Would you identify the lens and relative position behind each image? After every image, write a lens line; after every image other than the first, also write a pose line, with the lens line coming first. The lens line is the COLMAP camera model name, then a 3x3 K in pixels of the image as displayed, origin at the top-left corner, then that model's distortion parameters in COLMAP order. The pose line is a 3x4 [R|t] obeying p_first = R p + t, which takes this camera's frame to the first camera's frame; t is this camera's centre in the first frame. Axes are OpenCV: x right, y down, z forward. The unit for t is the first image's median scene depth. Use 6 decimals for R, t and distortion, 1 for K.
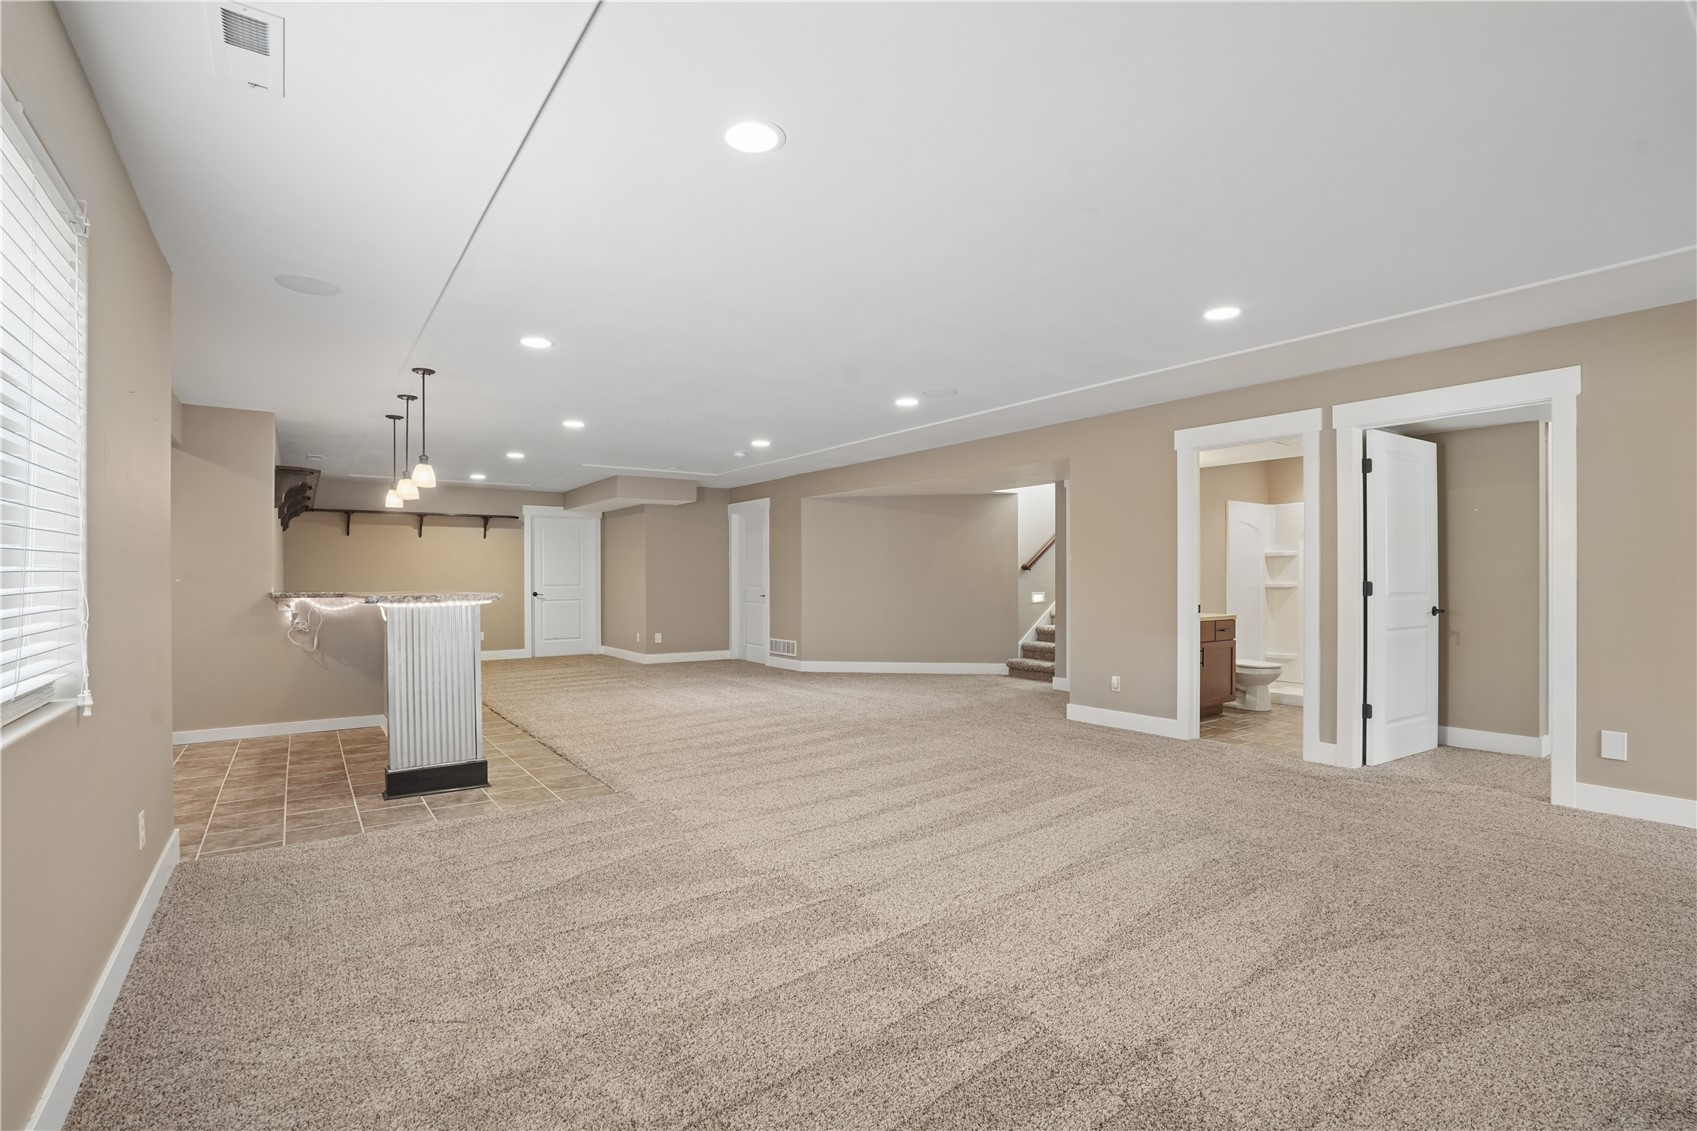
lens RADIAL K [[784.0, 0, 849.2], [0, 784.0, 572.4], [0, 0, 1]] dist [-0.040797, 0.000318]
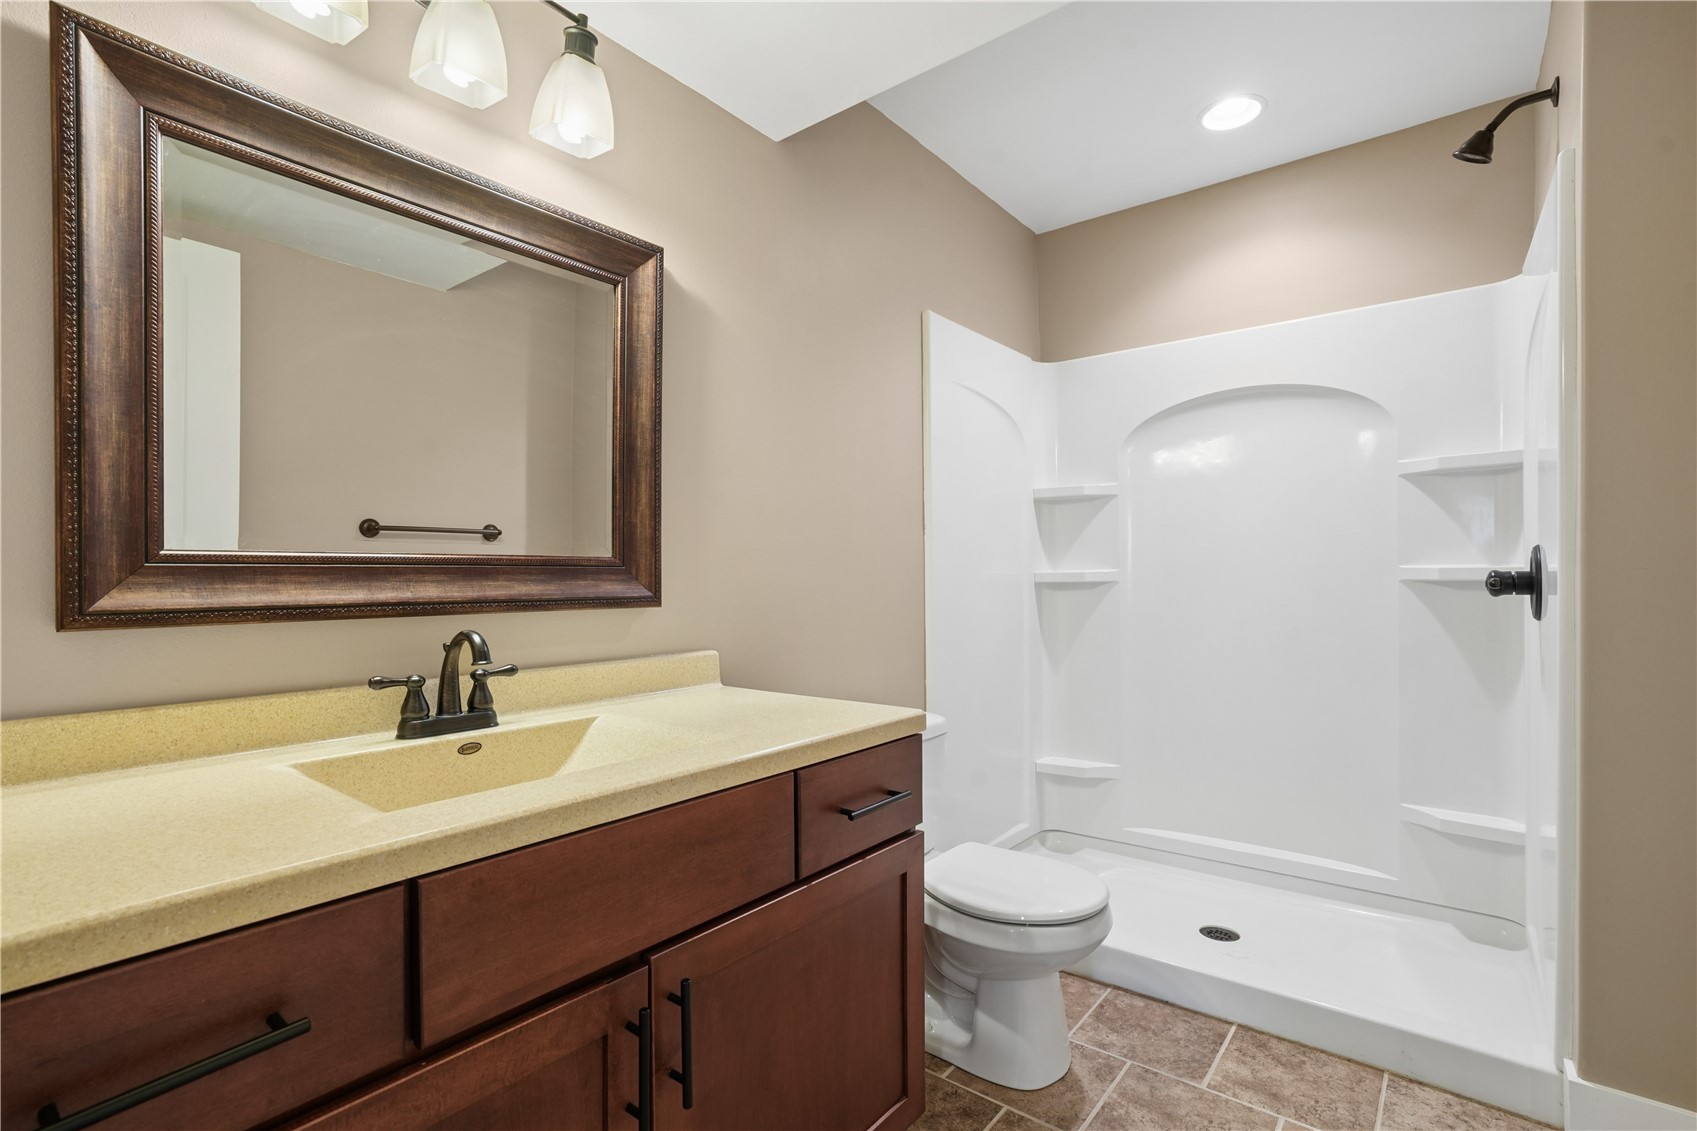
lens RADIAL K [[784.0, 0, 849.3], [0, 784.0, 576.2], [0, 0, 1]] dist [-0.040797, 0.000318]
pose [[0.960853, -0.005222, 0.277010, 0.344409], [0.007417, 0.999949, -0.006878, 0.017479], [-0.276960, 0.008663, 0.960842, 0.657946]]
